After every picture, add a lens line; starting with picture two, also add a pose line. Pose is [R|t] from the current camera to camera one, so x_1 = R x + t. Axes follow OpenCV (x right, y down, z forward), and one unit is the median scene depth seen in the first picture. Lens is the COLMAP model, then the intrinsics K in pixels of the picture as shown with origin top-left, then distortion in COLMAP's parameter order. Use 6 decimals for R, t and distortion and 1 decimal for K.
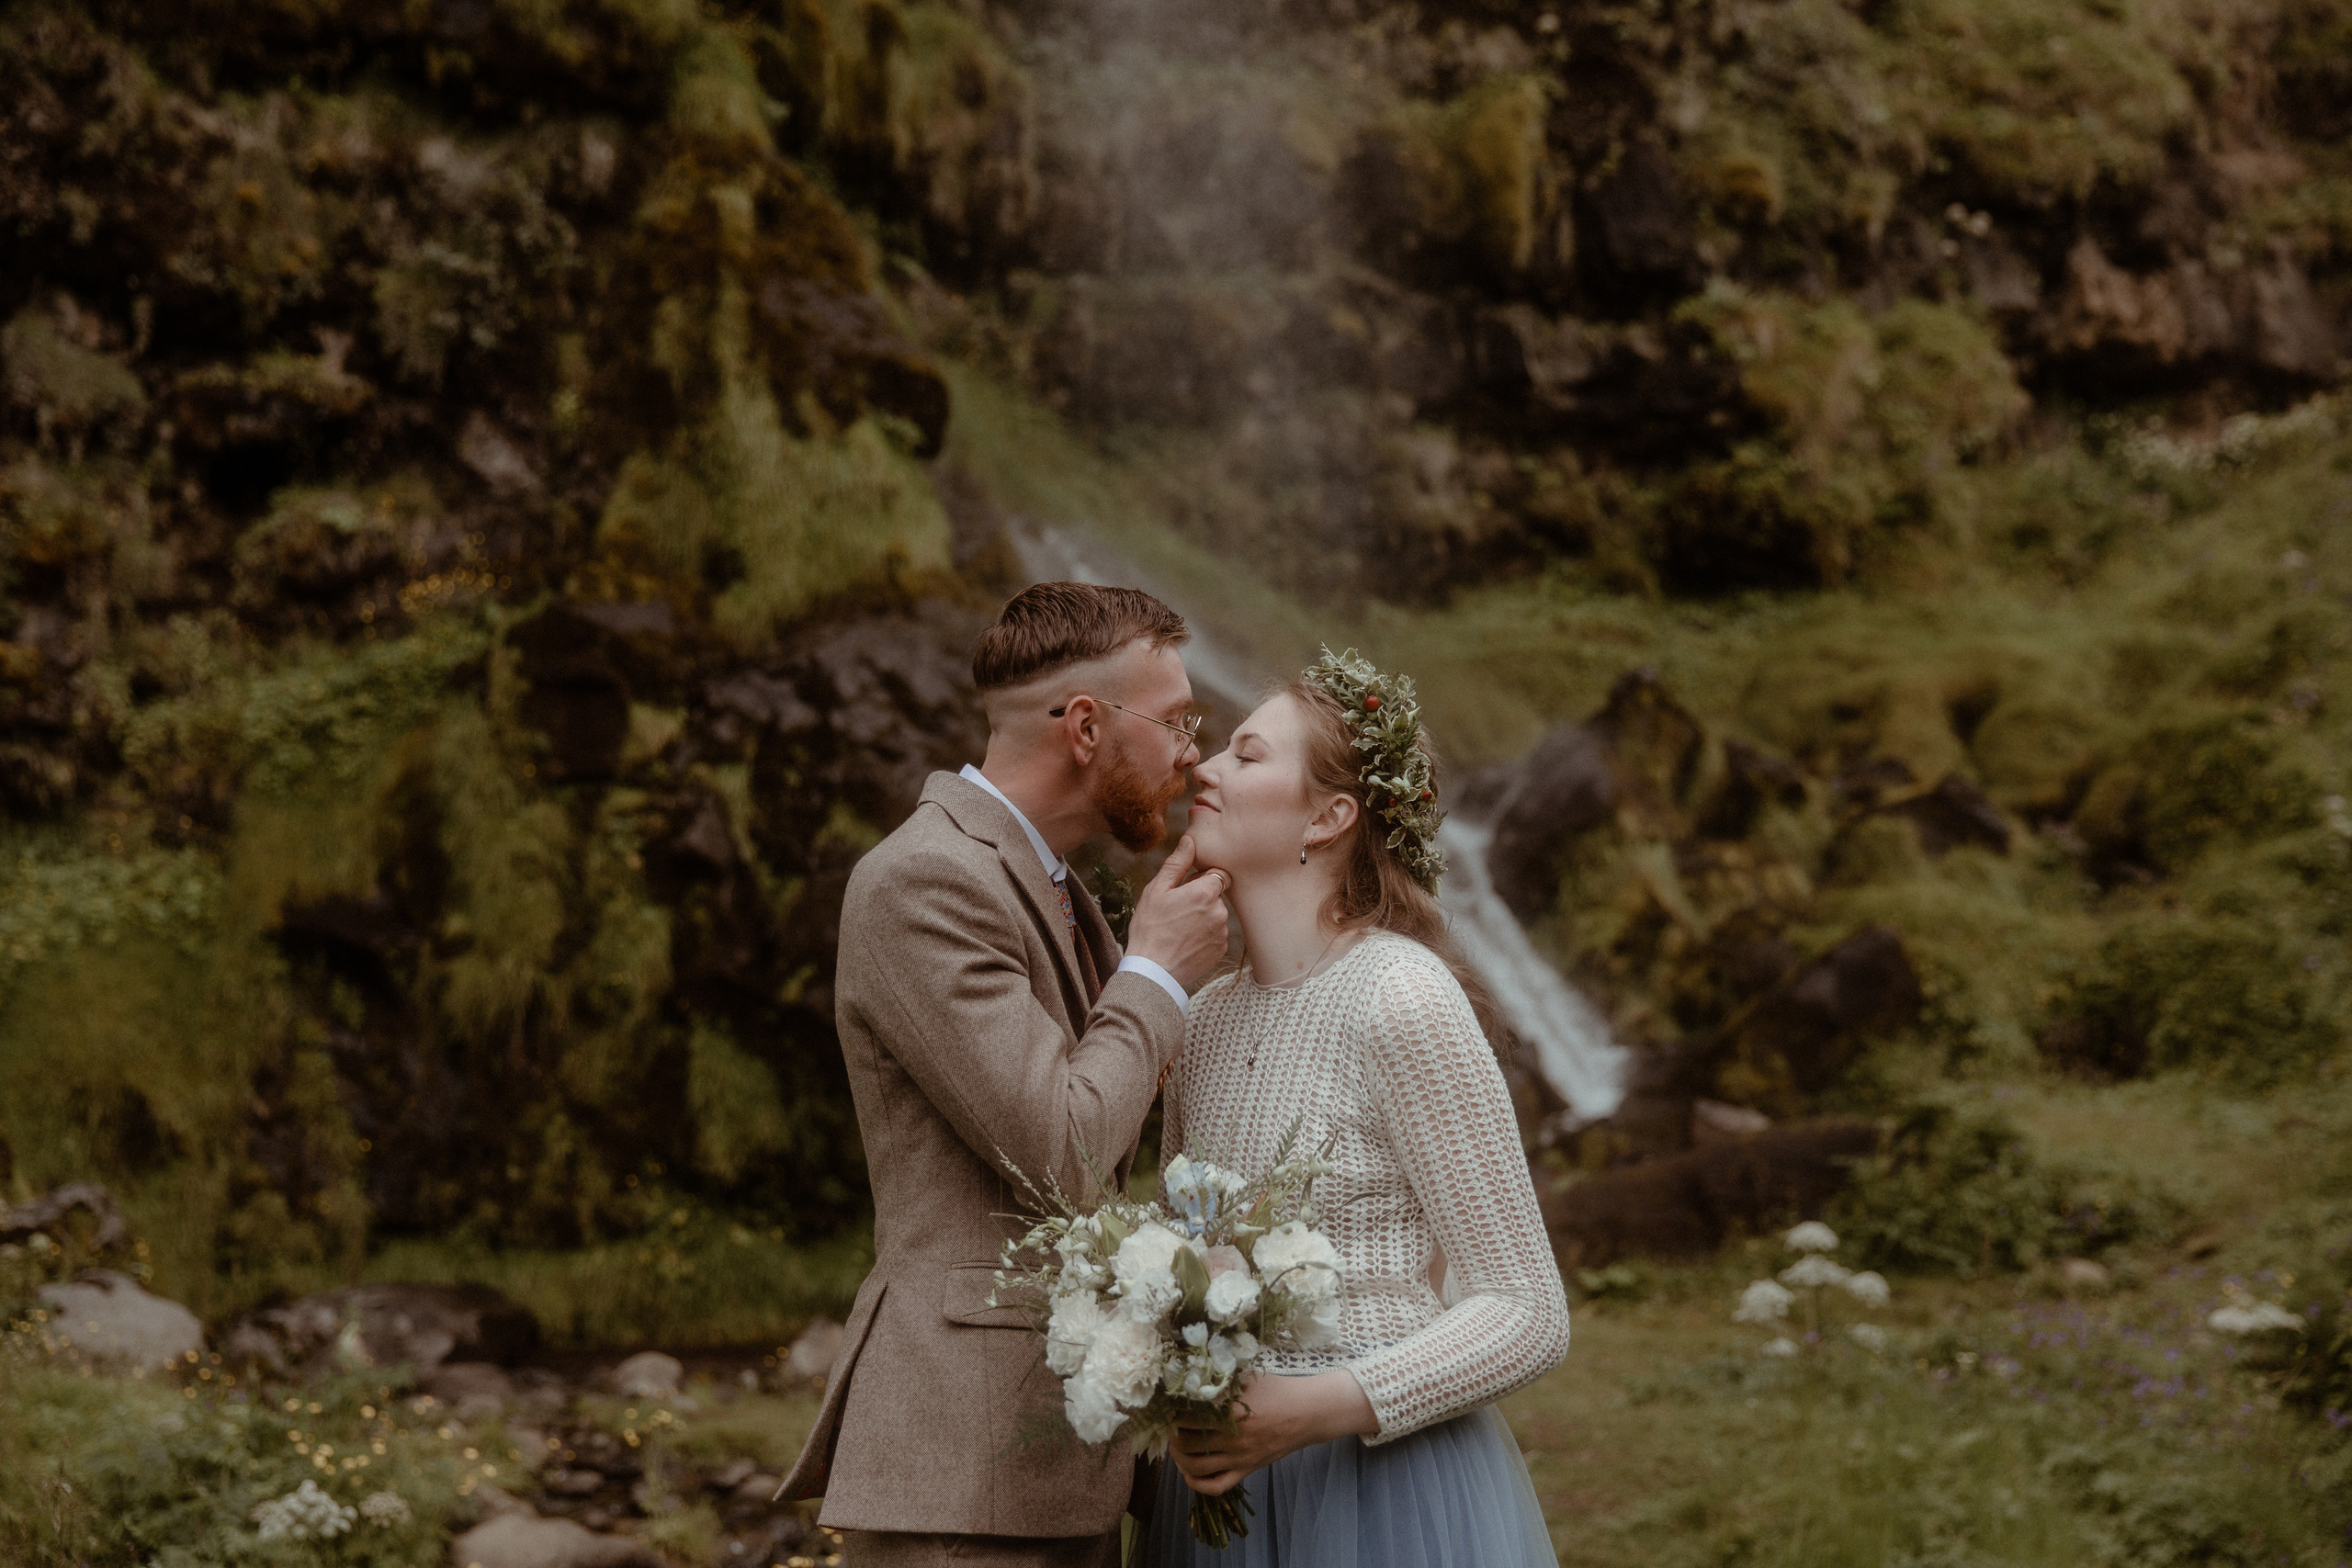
lens RADIAL K [[2903.8, 0, 1168.2], [0, 2903.8, 797.0], [0, 0, 1]] dist [0.013470, 0.000000]
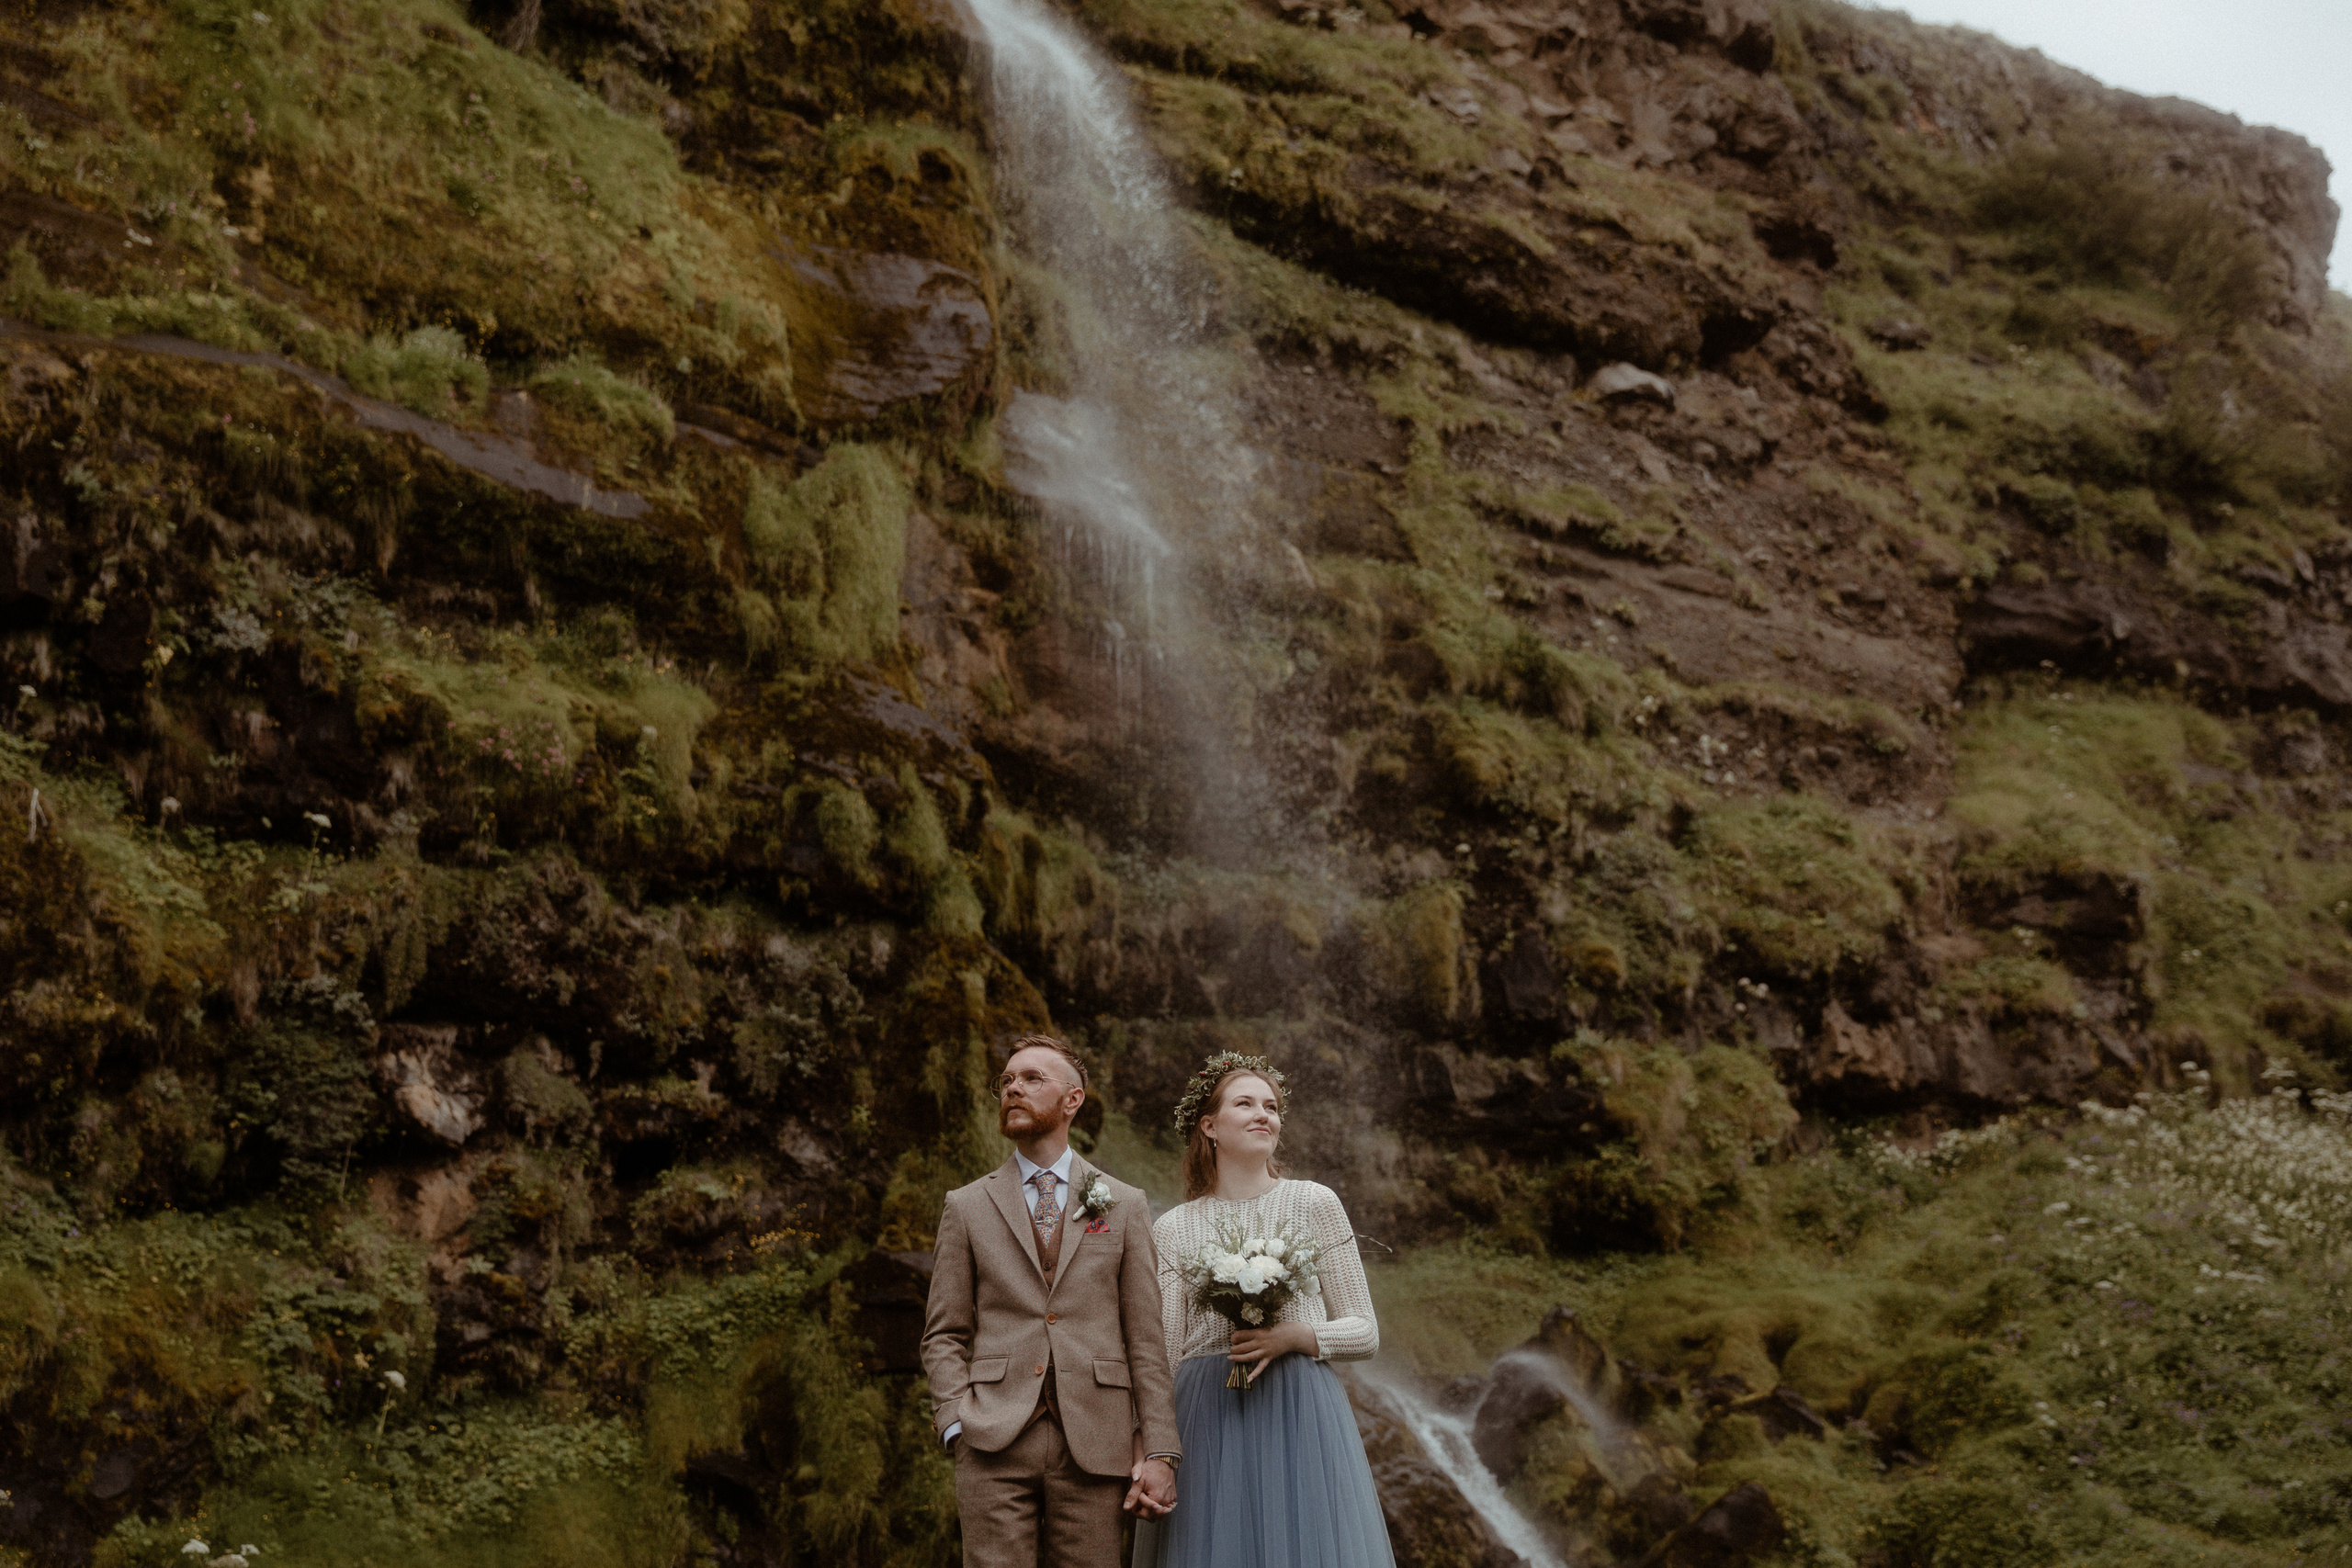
lens RADIAL K [[2728.2, 0, 1144.1], [0, 2728.2, 857.3], [0, 0, 1]] dist [0.007193, 0.000000]
pose [[0.996638, 0.027610, 0.077136, -0.169527], [-0.011014, 0.978111, -0.207790, 0.022596], [-0.081185, 0.206242, 0.975127, -0.379178]]
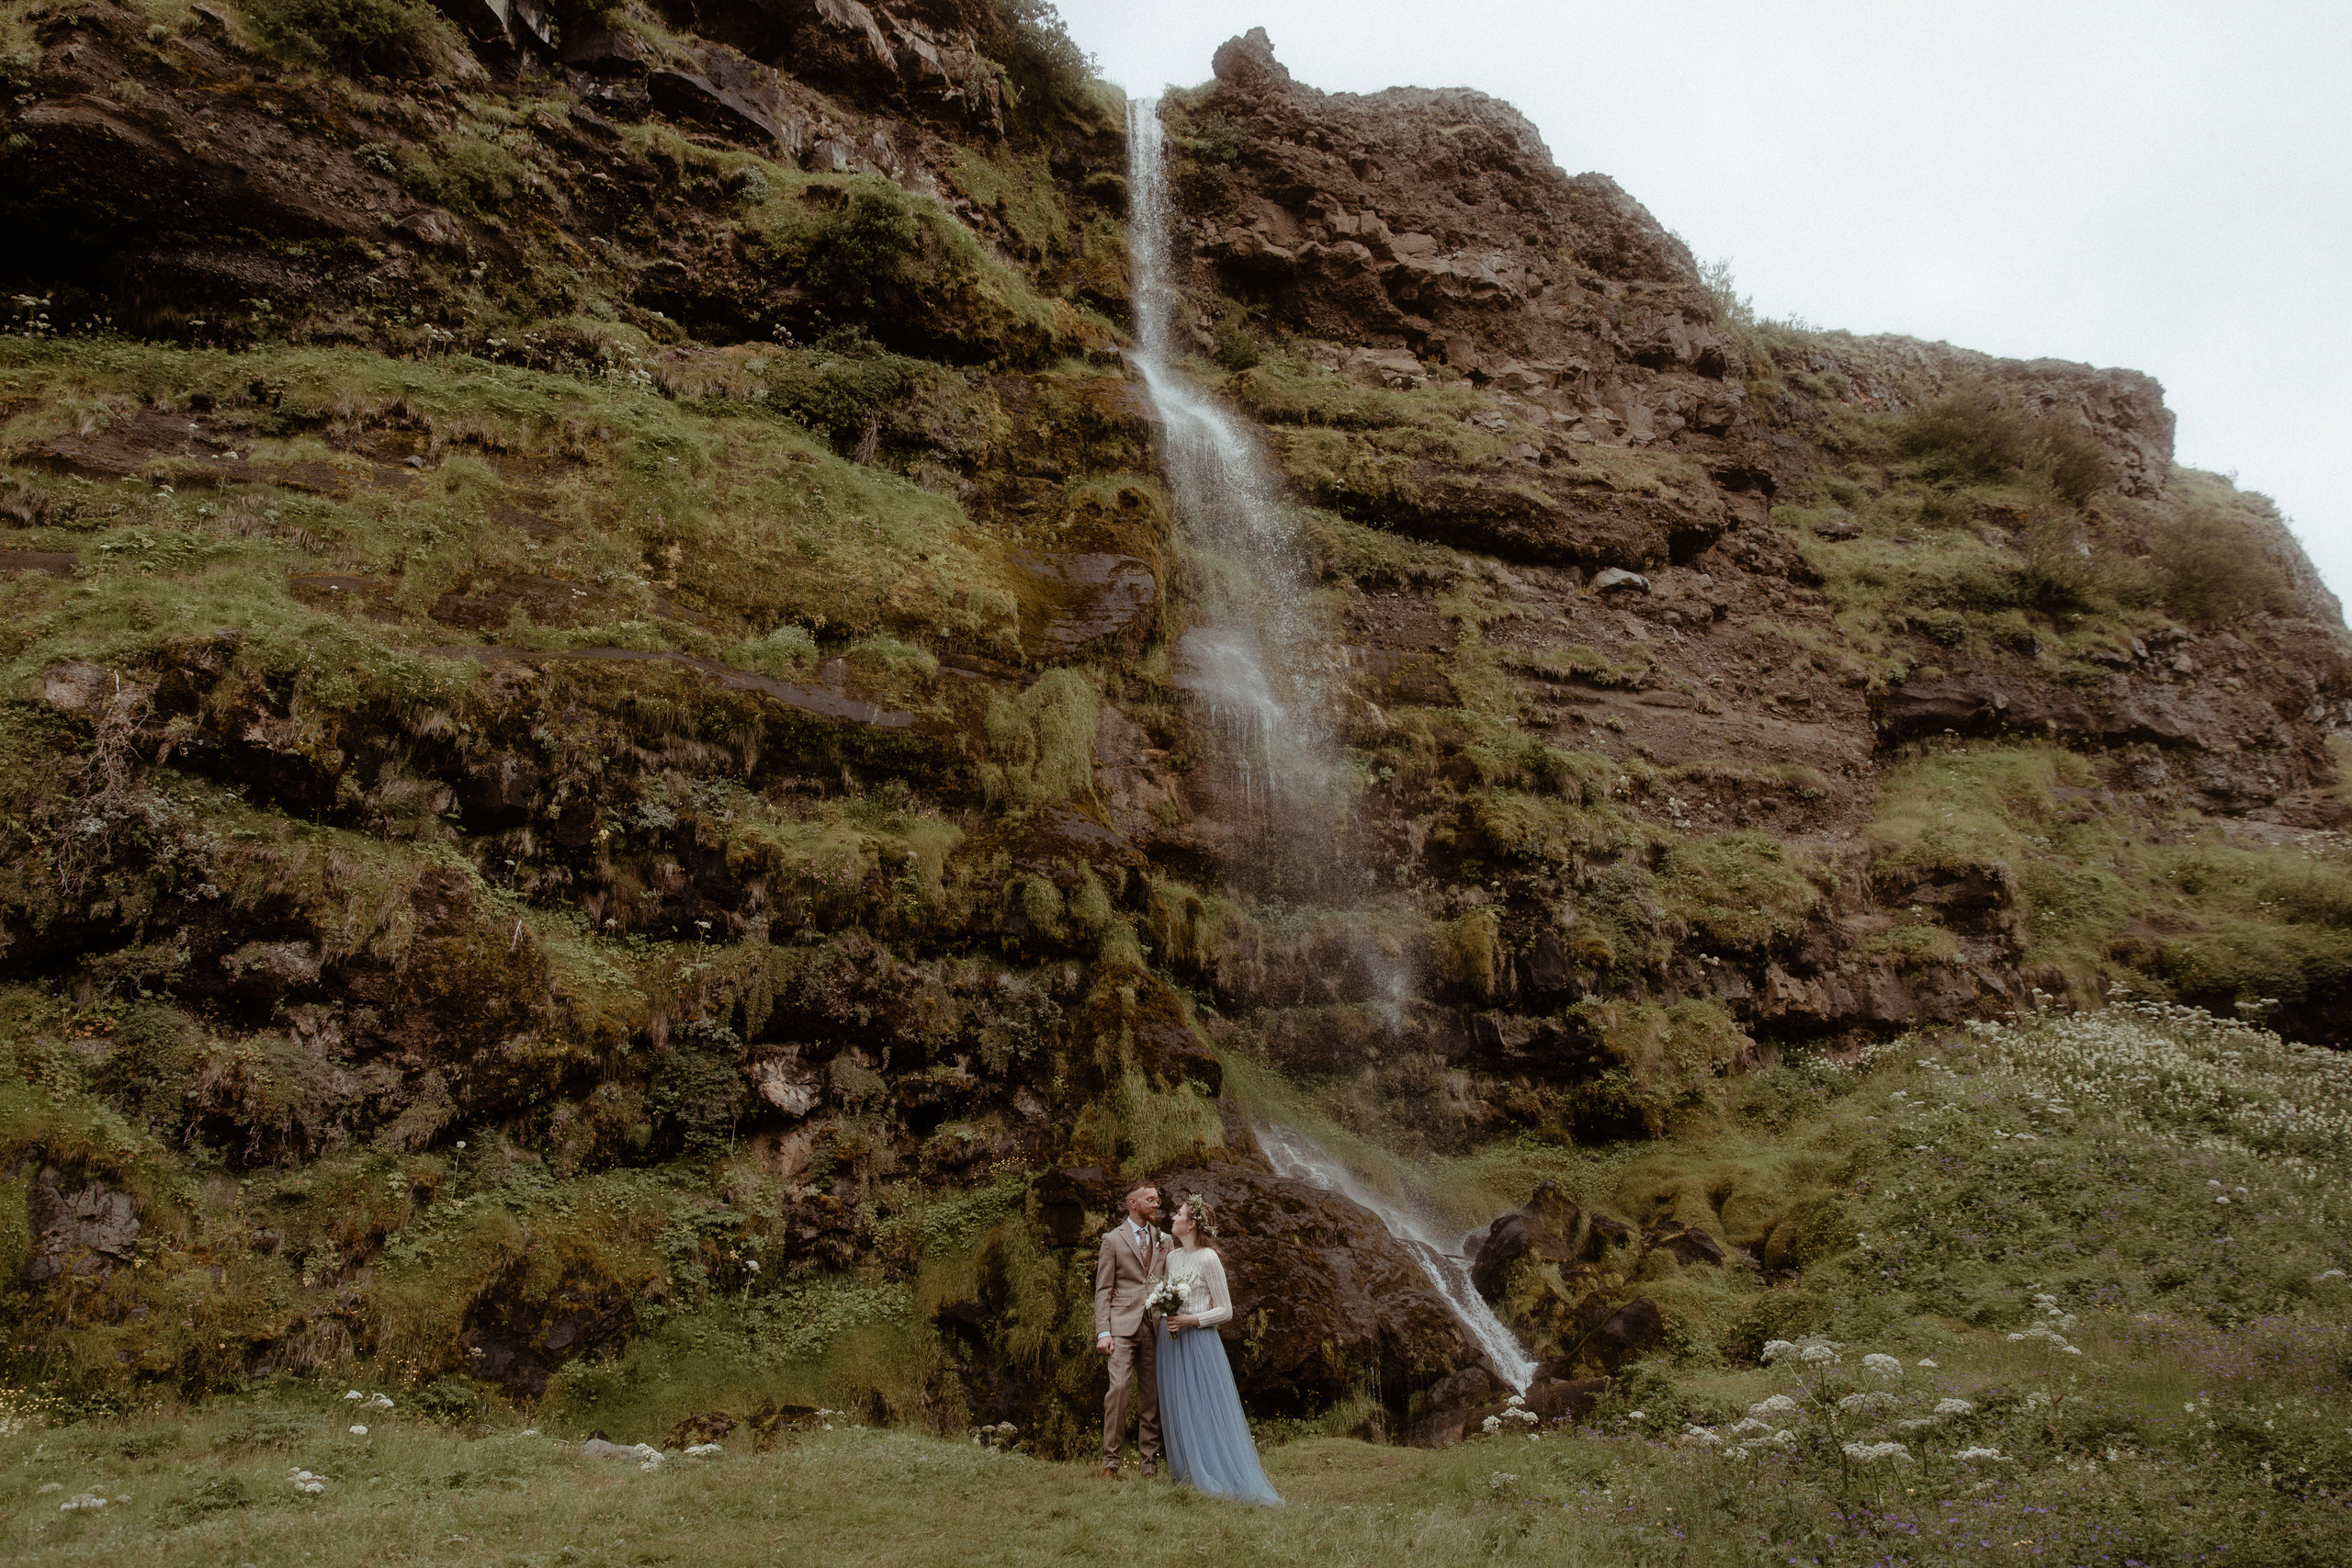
lens RADIAL K [[1609.4, 0, 1200.1], [0, 1609.4, 815.5], [0, 0, 1]] dist [0.018514, -0.004281]
pose [[0.991626, -0.060940, -0.113857, 0.066599], [0.027798, 0.961715, -0.272639, 0.015609], [0.126112, 0.267191, 0.955356, -0.281066]]
